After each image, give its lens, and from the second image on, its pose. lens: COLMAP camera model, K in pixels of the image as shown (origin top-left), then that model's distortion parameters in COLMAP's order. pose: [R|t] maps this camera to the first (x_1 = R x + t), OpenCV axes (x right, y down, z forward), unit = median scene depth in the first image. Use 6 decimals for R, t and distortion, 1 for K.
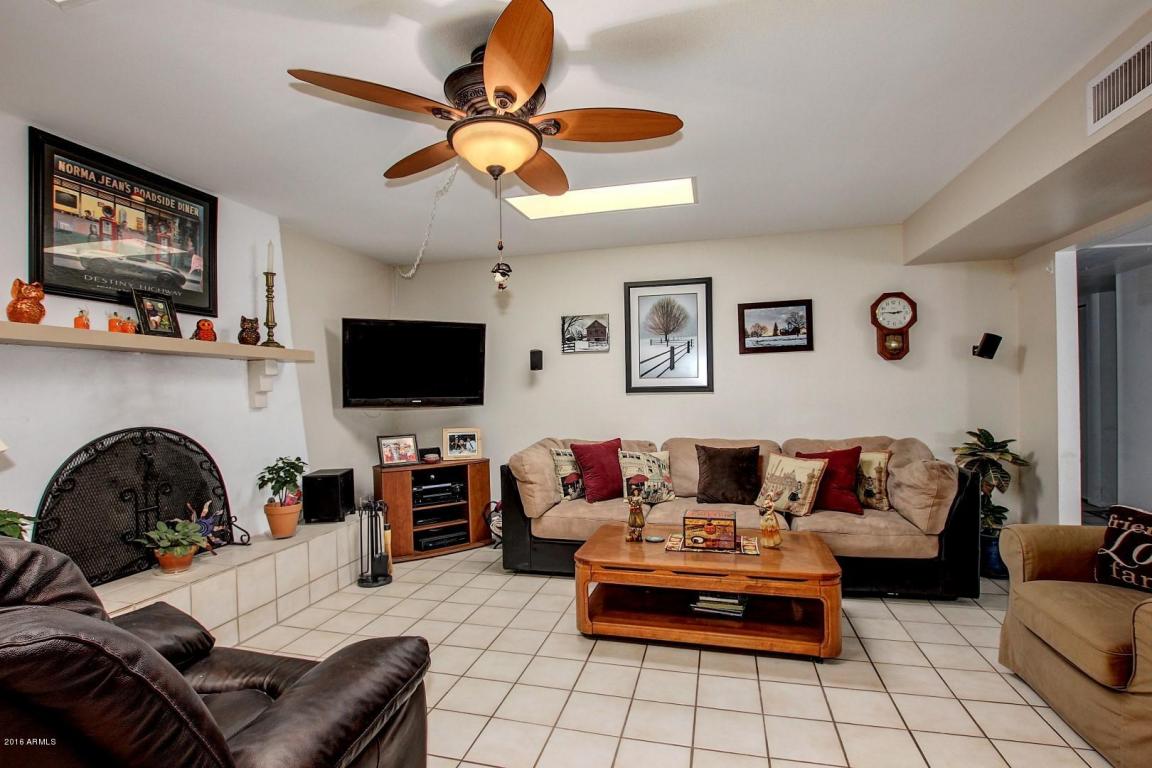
lens RADIAL K [[533.4, 0, 575.9], [0, 533.4, 392.3], [0, 0, 1]] dist [-0.037084, -0.000460]
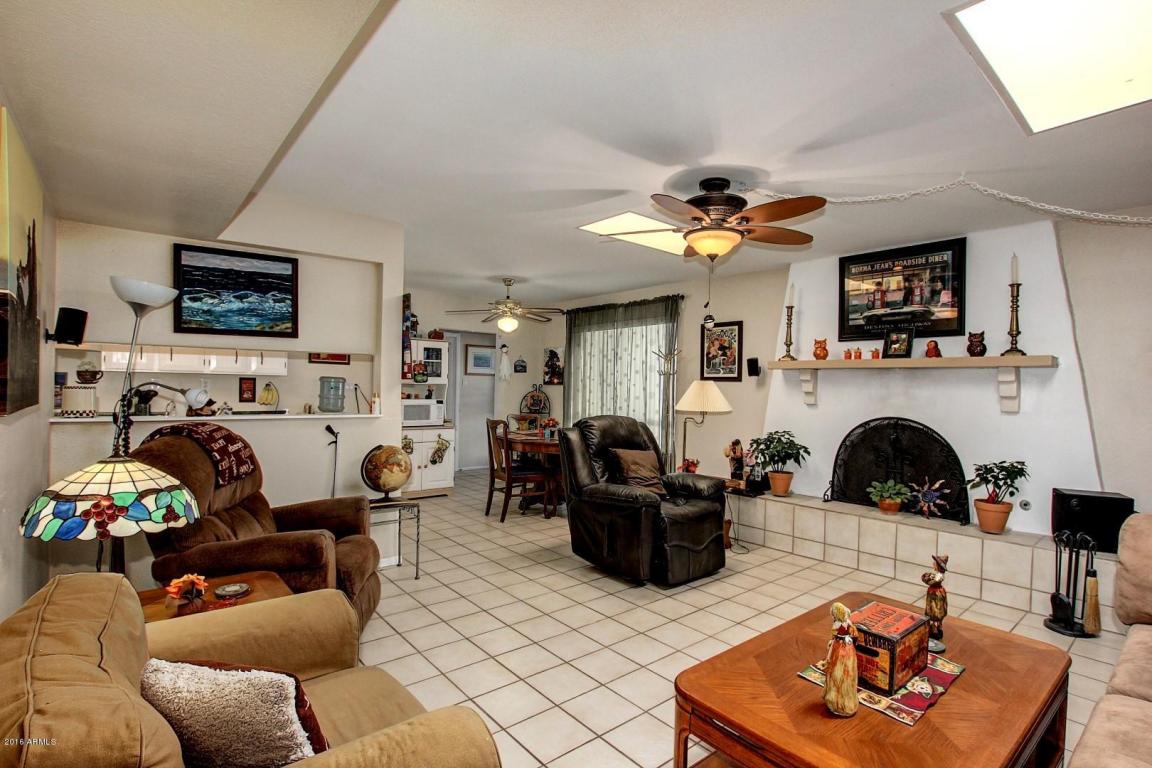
lens RADIAL K [[533.4, 0, 575.9], [0, 533.4, 392.3], [0, 0, 1]] dist [-0.037084, -0.000460]
pose [[-0.583293, 0.012497, -0.812166, 0.665664], [-0.011676, 0.999649, 0.023767, -0.021851], [0.812178, 0.023346, -0.582942, 0.771271]]
